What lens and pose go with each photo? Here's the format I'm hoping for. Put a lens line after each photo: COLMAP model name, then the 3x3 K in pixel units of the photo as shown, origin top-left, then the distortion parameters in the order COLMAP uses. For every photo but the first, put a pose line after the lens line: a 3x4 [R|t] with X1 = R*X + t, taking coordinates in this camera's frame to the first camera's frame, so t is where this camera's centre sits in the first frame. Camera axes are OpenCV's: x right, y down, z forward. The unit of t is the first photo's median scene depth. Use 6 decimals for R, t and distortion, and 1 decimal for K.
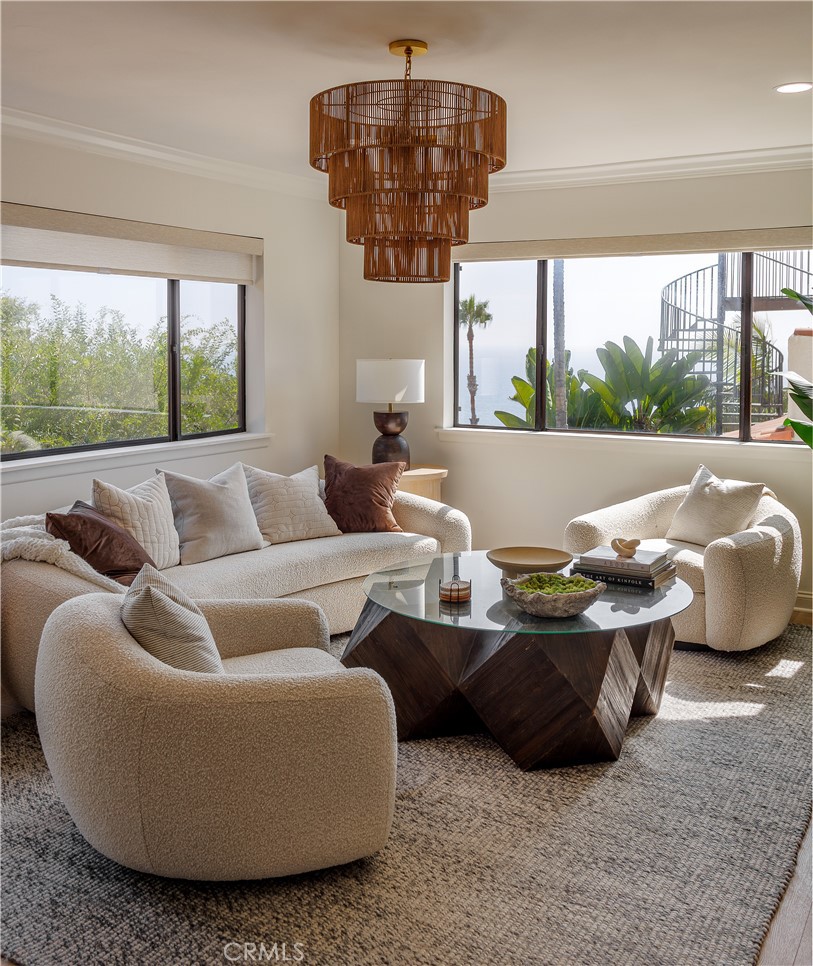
lens RADIAL K [[961.3, 0, 407.7], [0, 961.3, 383.0], [0, 0, 1]] dist [0.014783, -0.003111]
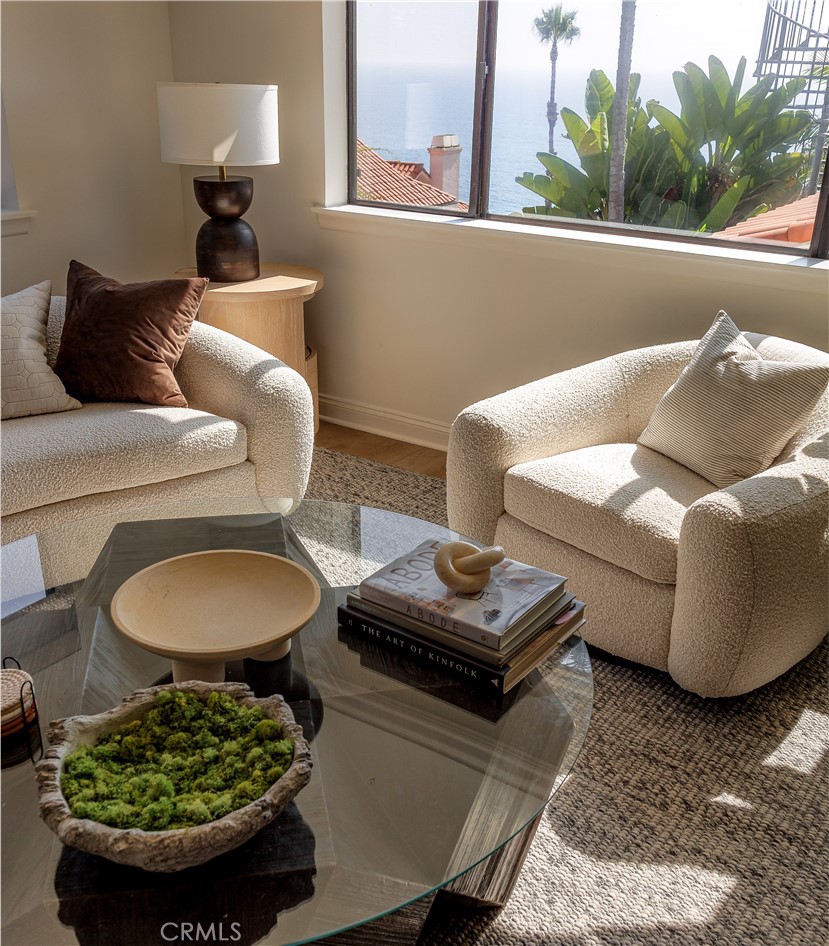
lens RADIAL K [[966.7, 0, 414.5], [0, 966.7, 473.0], [0, 0, 1]] dist [0.004970, 0.002270]
pose [[0.997313, 0.043391, -0.059034, 0.045646], [-0.019779, 0.935296, 0.353313, -0.004337], [0.070545, -0.351195, 0.933641, 0.122510]]
